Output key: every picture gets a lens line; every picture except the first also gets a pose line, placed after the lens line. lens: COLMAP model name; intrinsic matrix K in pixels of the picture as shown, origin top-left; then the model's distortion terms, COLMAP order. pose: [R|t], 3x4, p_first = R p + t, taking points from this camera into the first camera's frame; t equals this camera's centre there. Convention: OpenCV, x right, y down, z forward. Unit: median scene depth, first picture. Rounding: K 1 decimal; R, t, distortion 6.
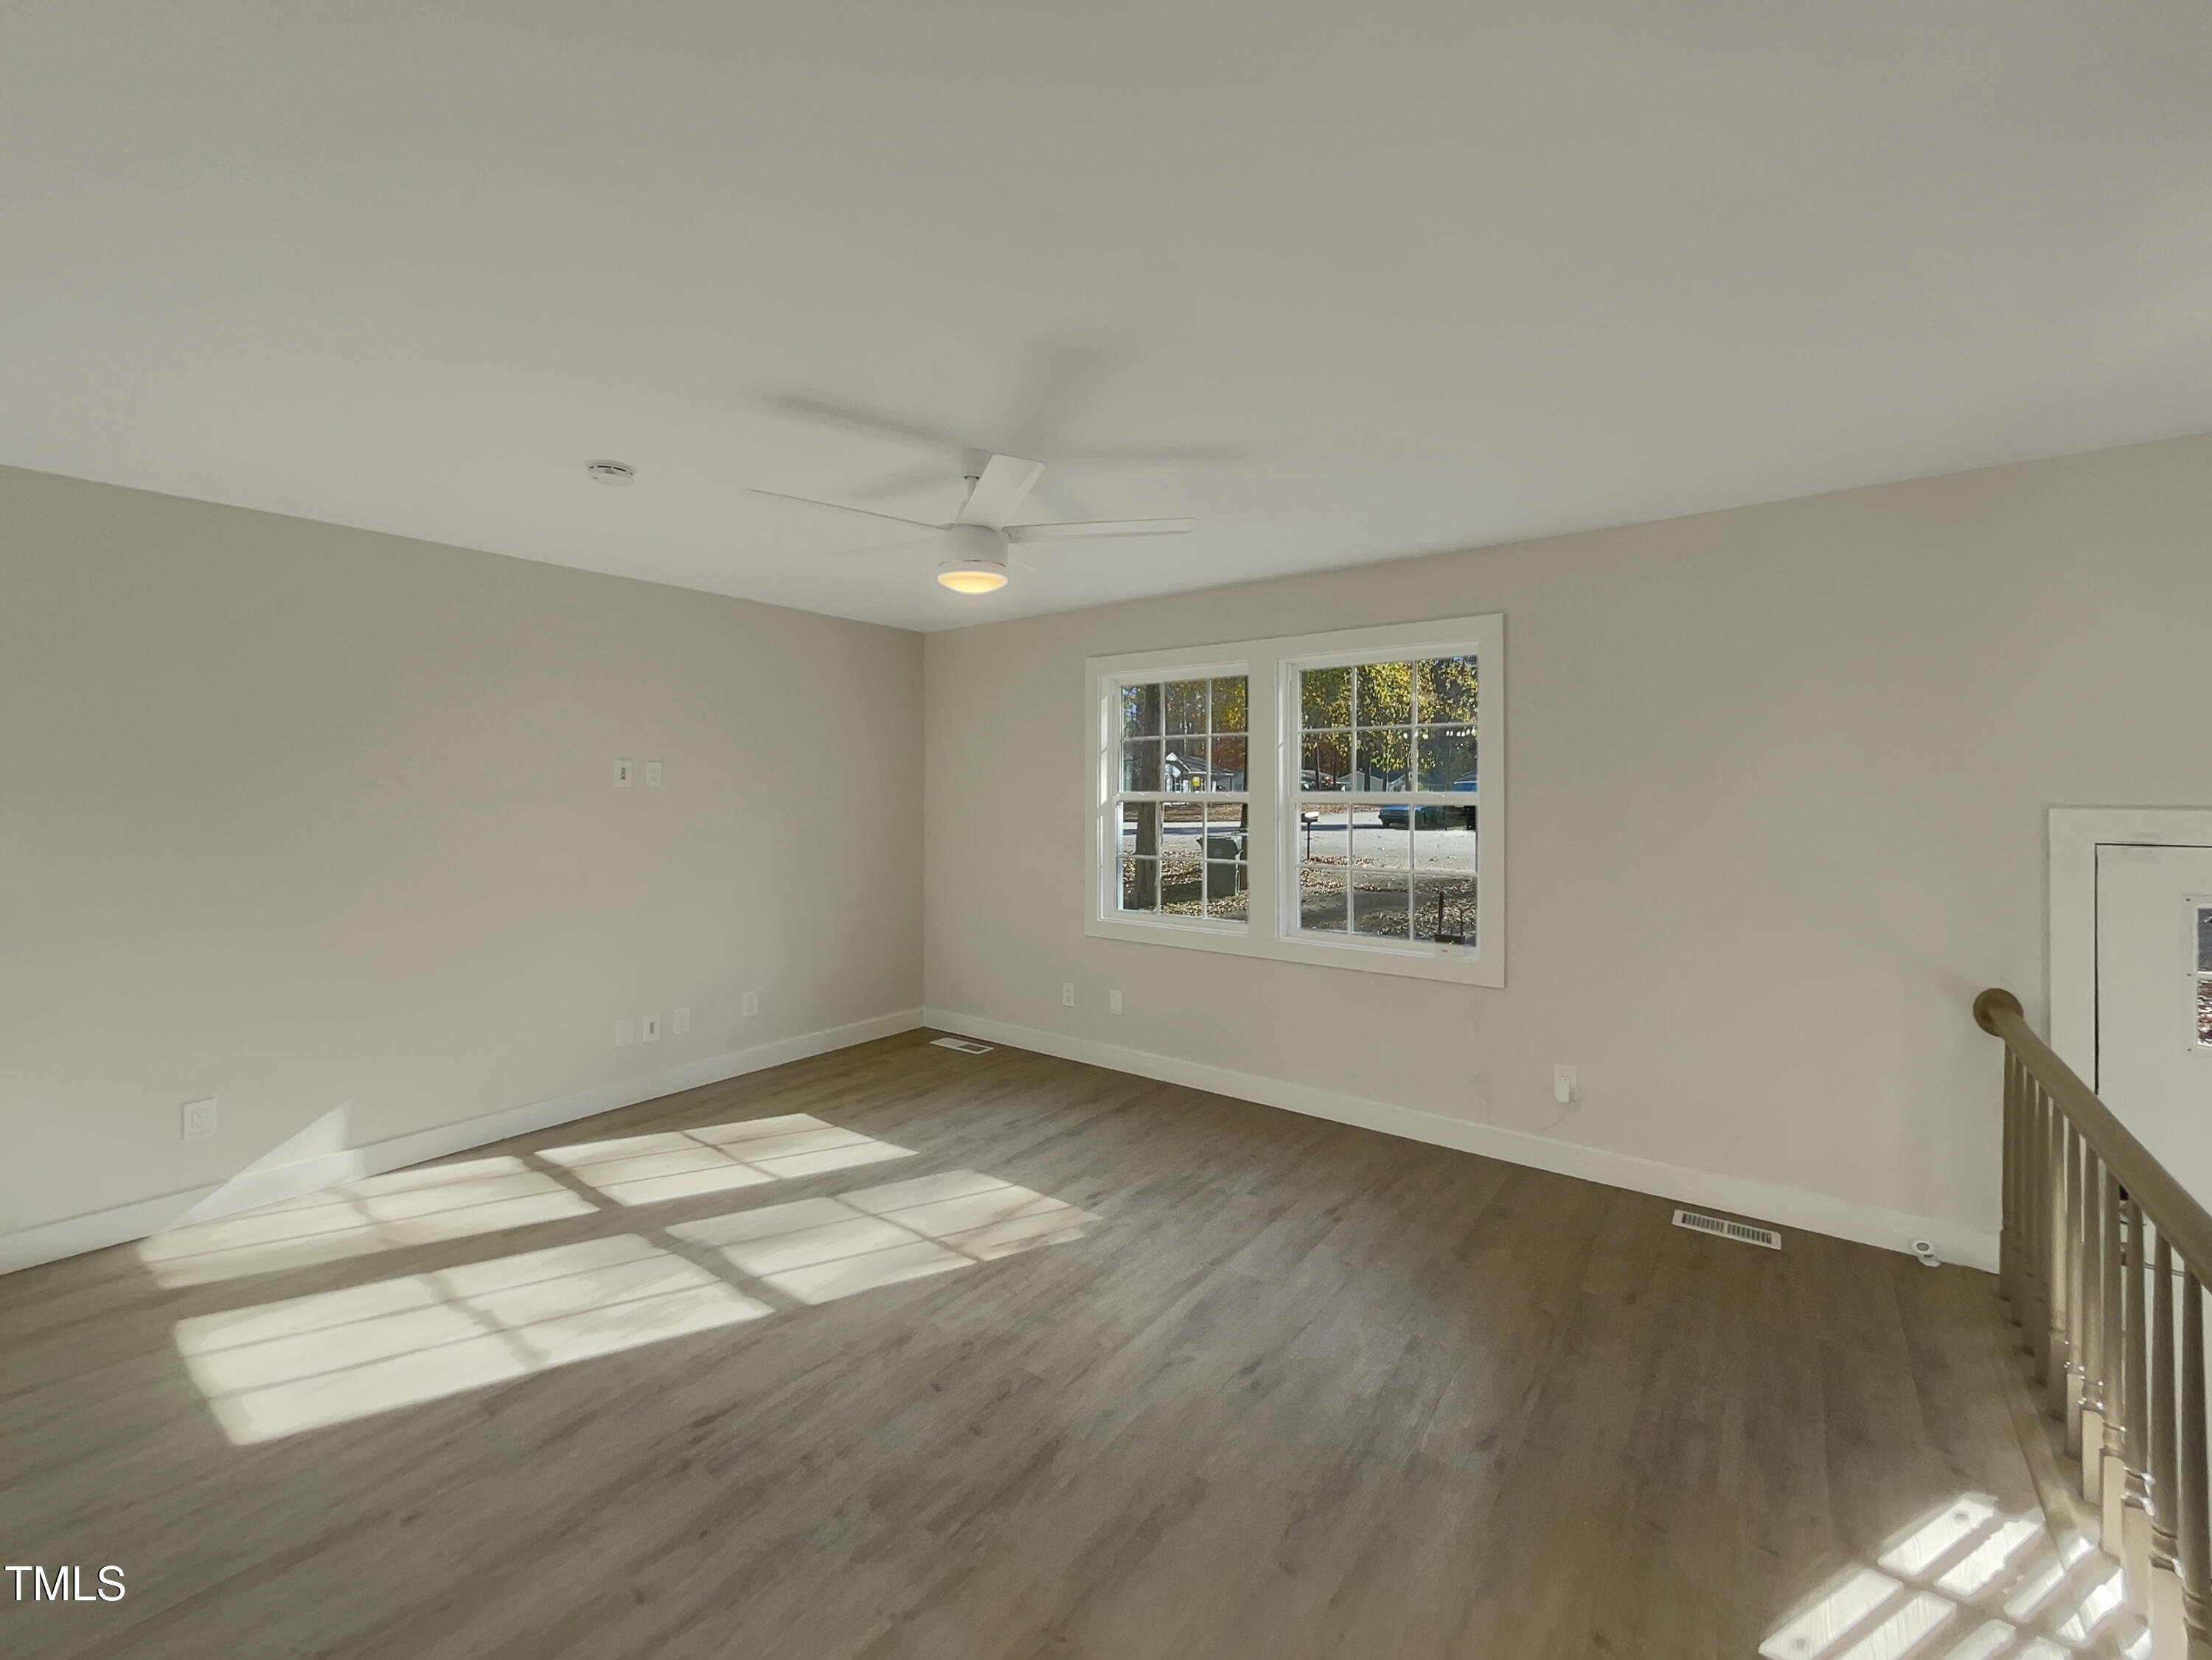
lens RADIAL K [[914.7, 0, 1094.9], [0, 914.7, 794.1], [0, 0, 1]] dist [0.013225, 0.000458]
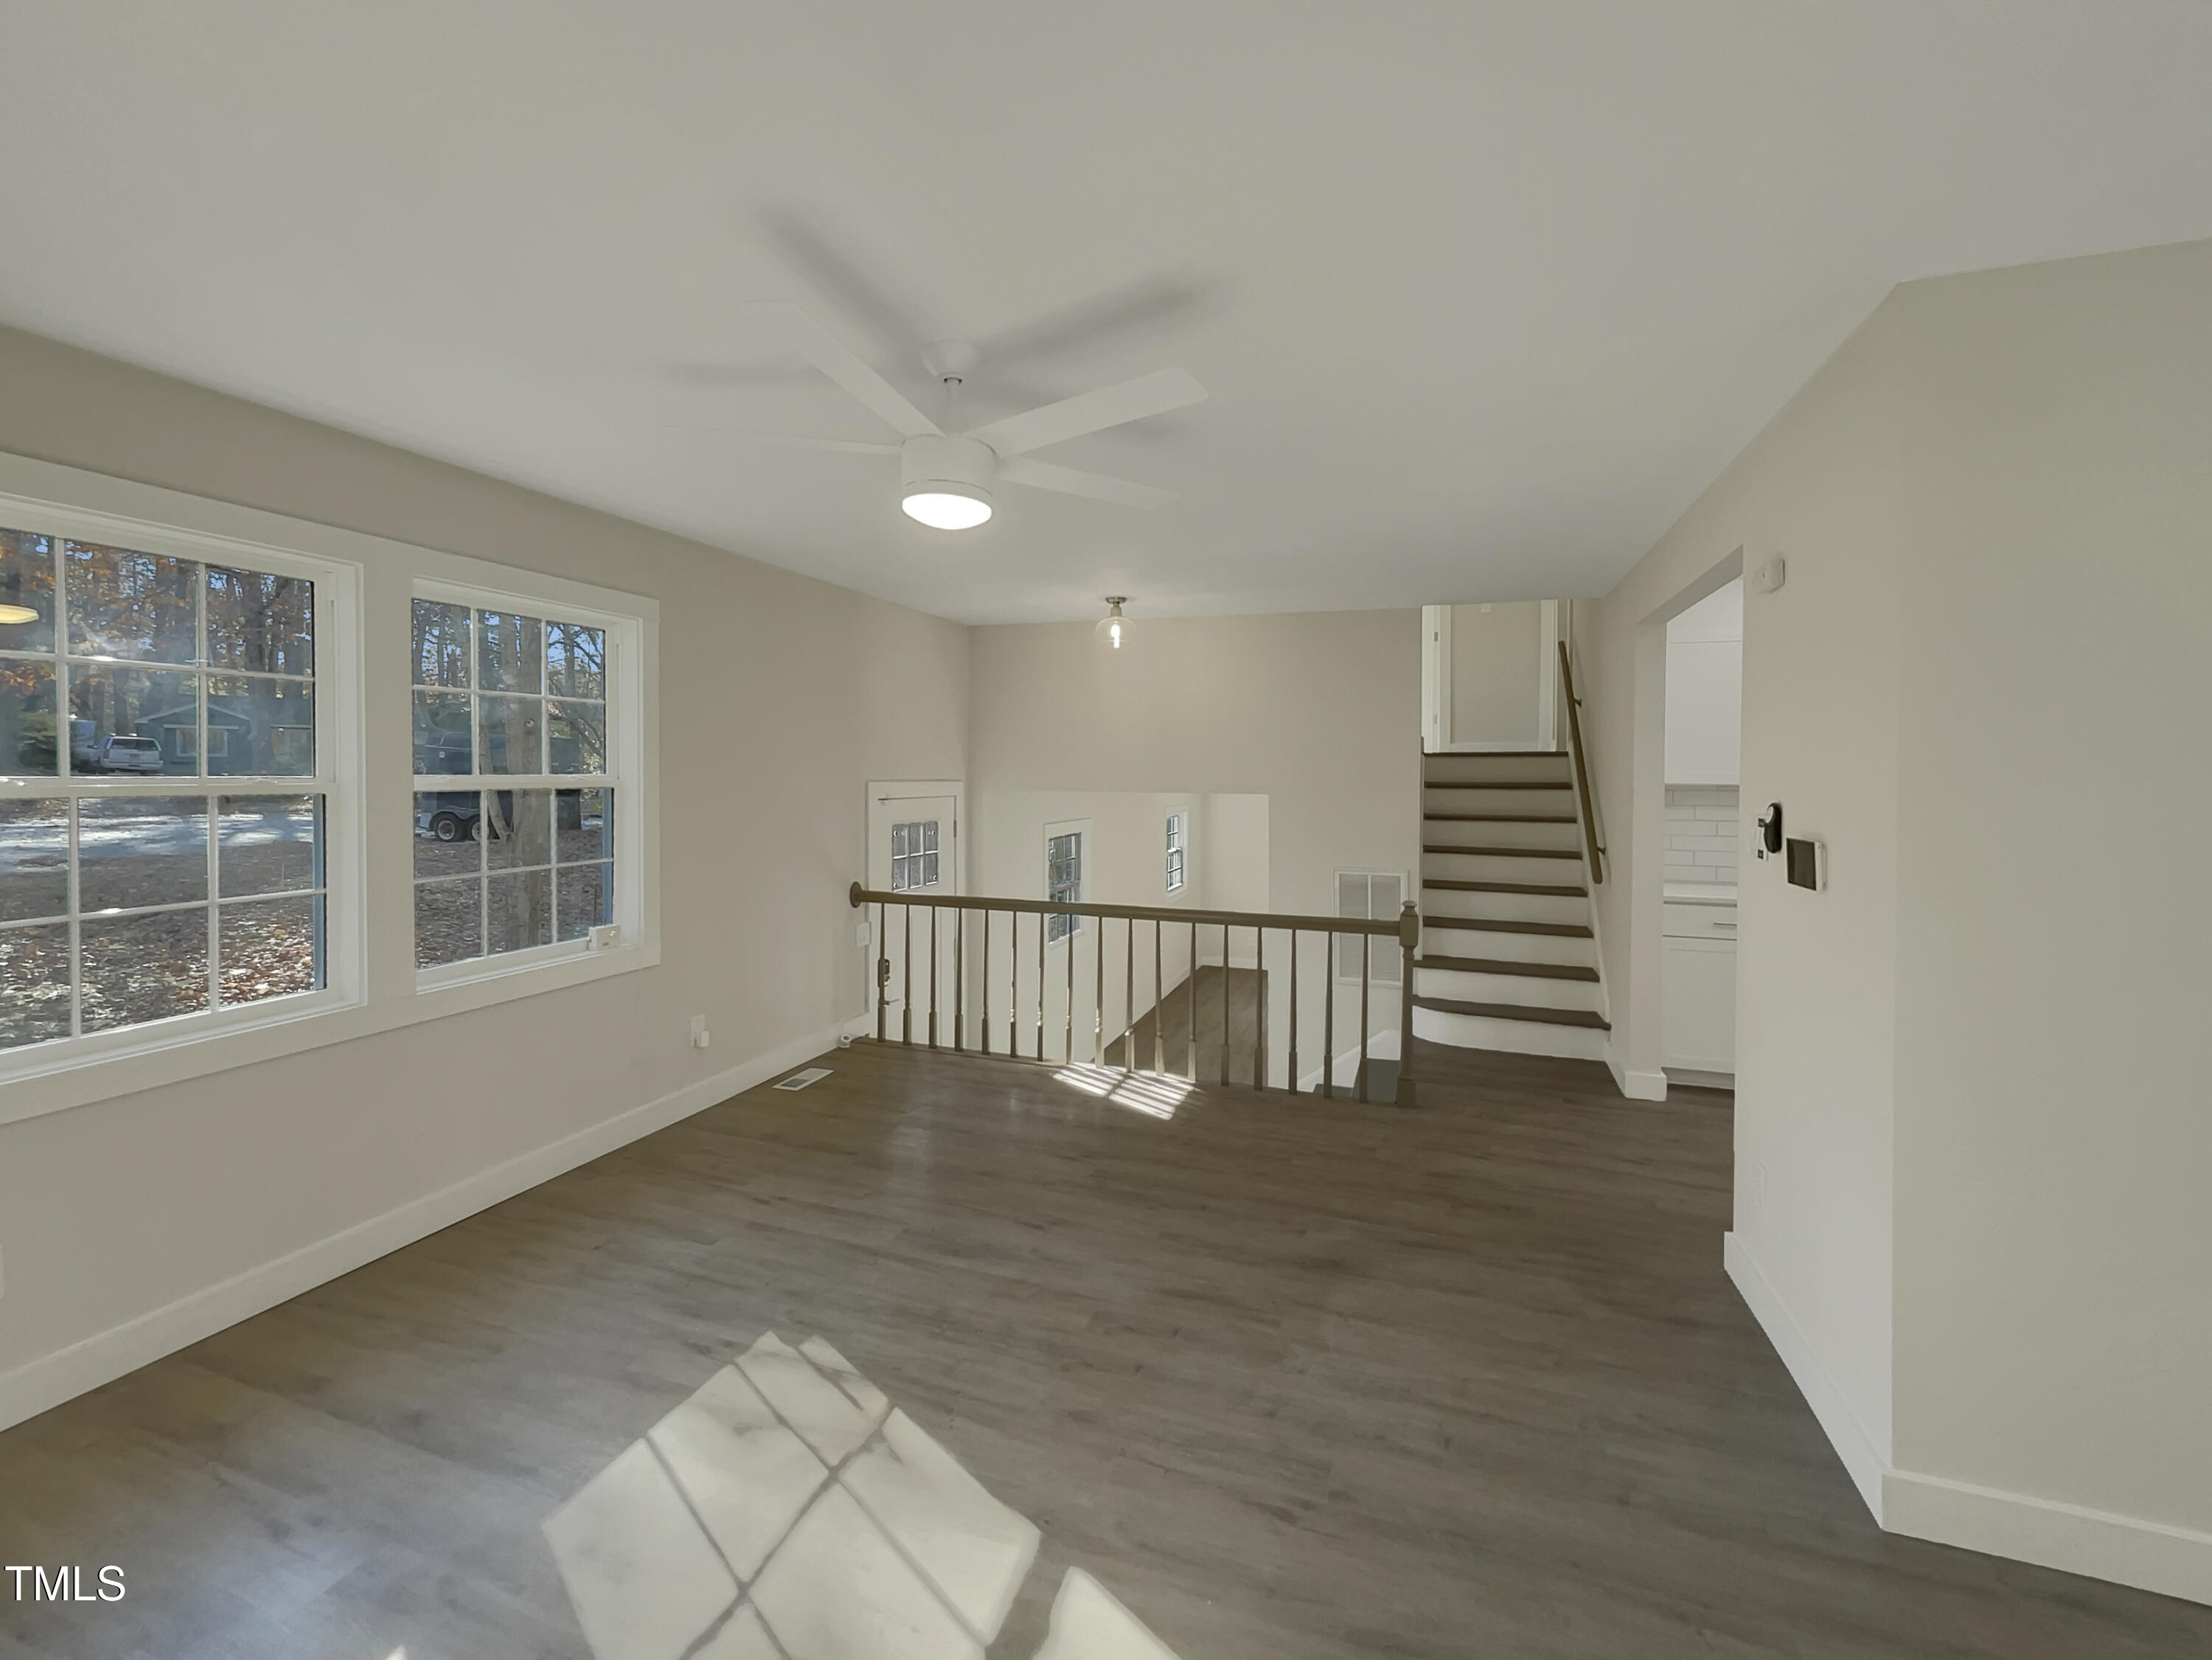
lens RADIAL K [[957.1, 0, 1093.0], [0, 957.1, 786.0], [0, 0, 1]] dist [-0.002143, 0.000122]
pose [[-0.315039, -0.012724, 0.948993, -0.873091], [-0.005880, 0.999917, 0.011455, -0.004333], [-0.949060, -0.001971, -0.315088, 1.052969]]
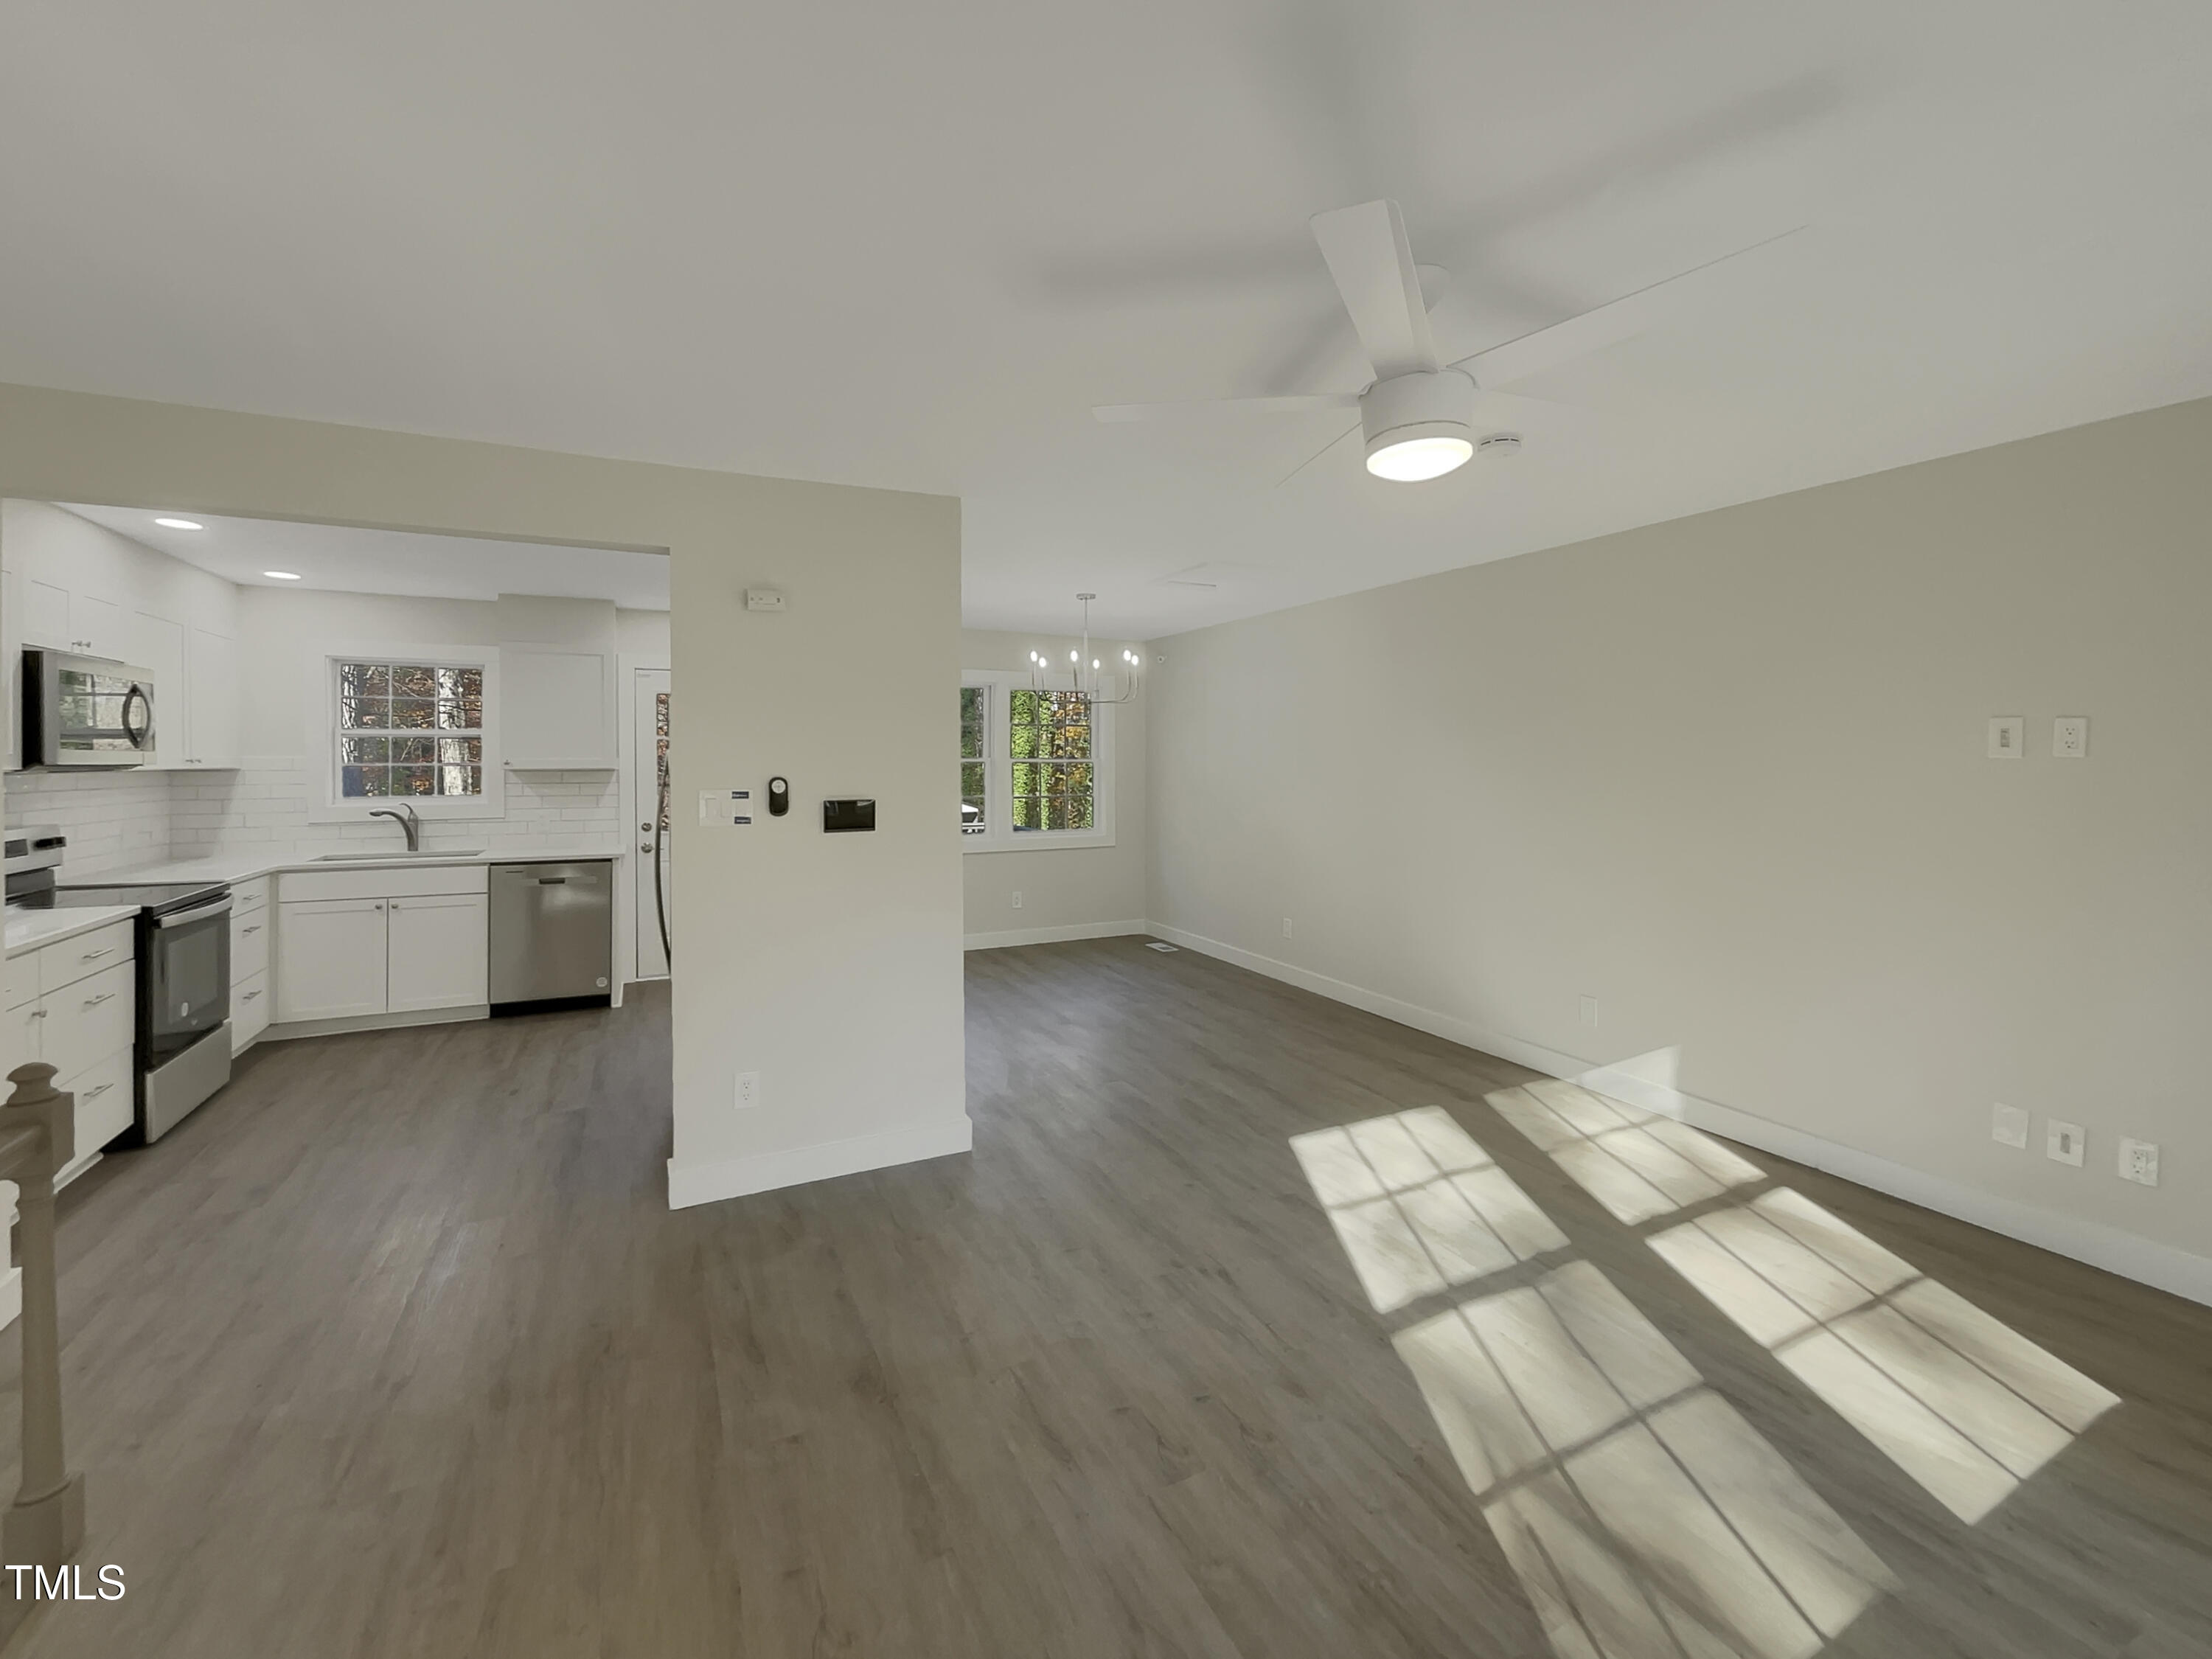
lens RADIAL K [[914.6, 0, 1094.9], [0, 914.6, 793.6], [0, 0, 1]] dist [0.013225, 0.000458]
pose [[-0.426590, 0.038094, -0.903643, 0.537631], [-0.004319, 0.999015, 0.044154, -0.012743], [0.904435, 0.022739, -0.426005, 0.984436]]
